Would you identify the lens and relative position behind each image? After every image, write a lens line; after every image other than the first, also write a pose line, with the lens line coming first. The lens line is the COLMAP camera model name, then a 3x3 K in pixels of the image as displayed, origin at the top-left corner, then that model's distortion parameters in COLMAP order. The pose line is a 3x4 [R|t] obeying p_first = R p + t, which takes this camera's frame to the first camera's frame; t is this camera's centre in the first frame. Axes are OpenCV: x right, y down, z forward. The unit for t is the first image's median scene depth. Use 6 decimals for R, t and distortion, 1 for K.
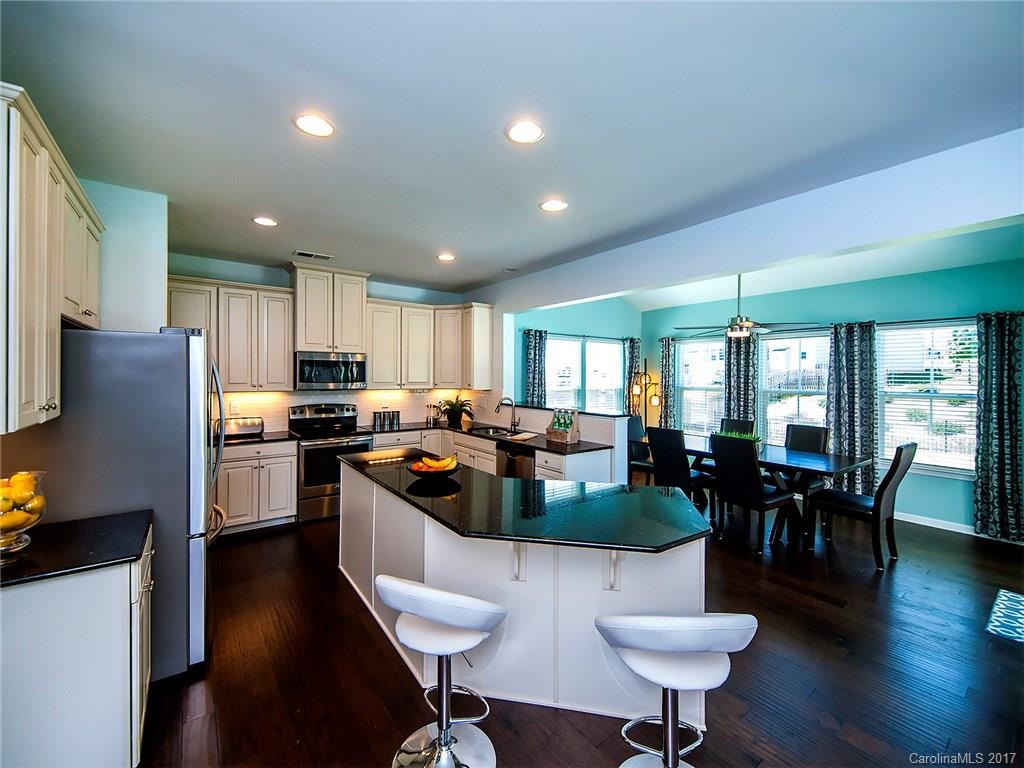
lens RADIAL K [[420.3, 0, 510.7], [0, 420.3, 375.1], [0, 0, 1]] dist [-0.001738, -0.002400]
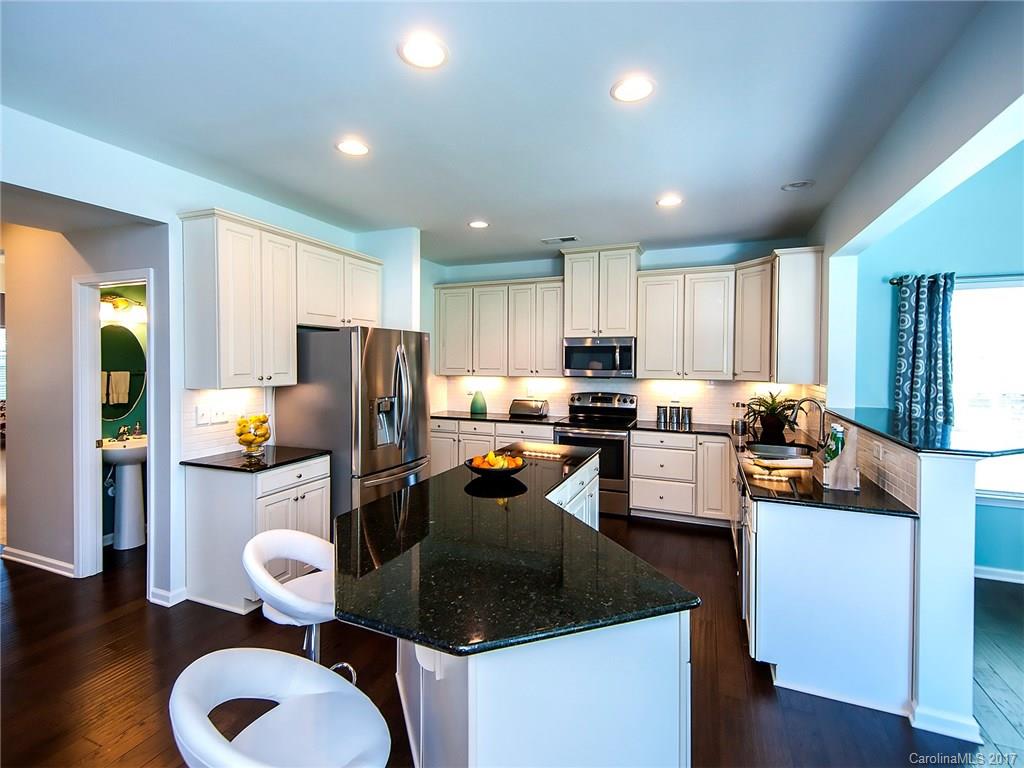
lens RADIAL K [[477.1, 0, 503.4], [0, 477.1, 375.3], [0, 0, 1]] dist [0.022619, -0.009843]
pose [[0.501192, 0.021236, -0.865076, 0.393153], [-0.000966, 0.999712, 0.023981, 0.005033], [0.865336, -0.011184, 0.501068, 0.286658]]
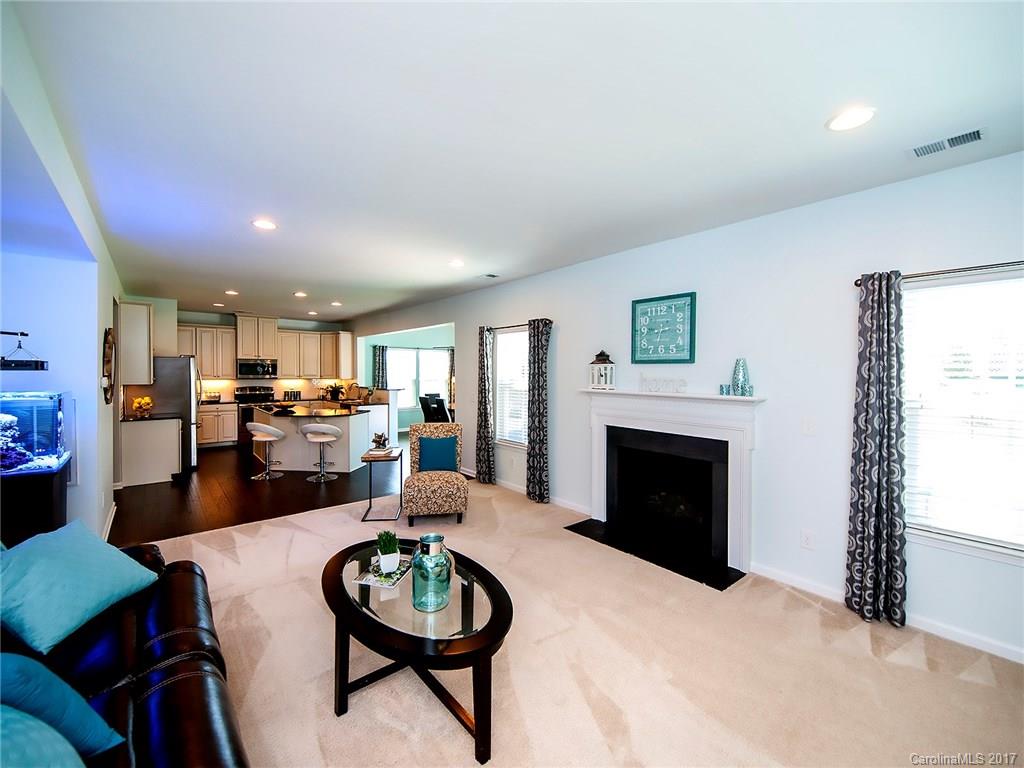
lens RADIAL K [[420.3, 0, 516.4], [0, 420.3, 375.8], [0, 0, 1]] dist [-0.001738, -0.002400]
pose [[0.997919, -0.000701, 0.064482, 0.631191], [0.000063, 0.999951, 0.009893, 0.002998], [-0.064486, -0.009868, 0.997870, -0.990331]]
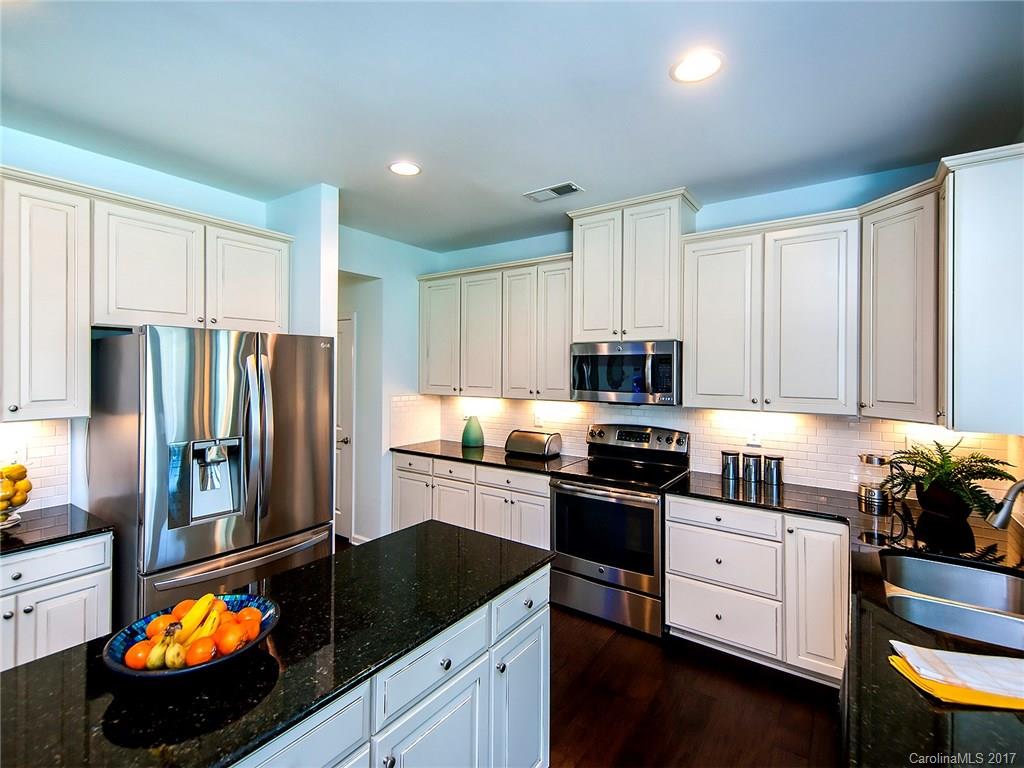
lens RADIAL K [[477.1, 0, 506.2], [0, 477.1, 370.7], [0, 0, 1]] dist [0.022619, -0.009843]
pose [[0.300799, -0.001672, -0.953686, 0.179953], [-0.003947, 0.999988, -0.002998, -0.009515], [0.953680, 0.004666, 0.300788, 0.641362]]
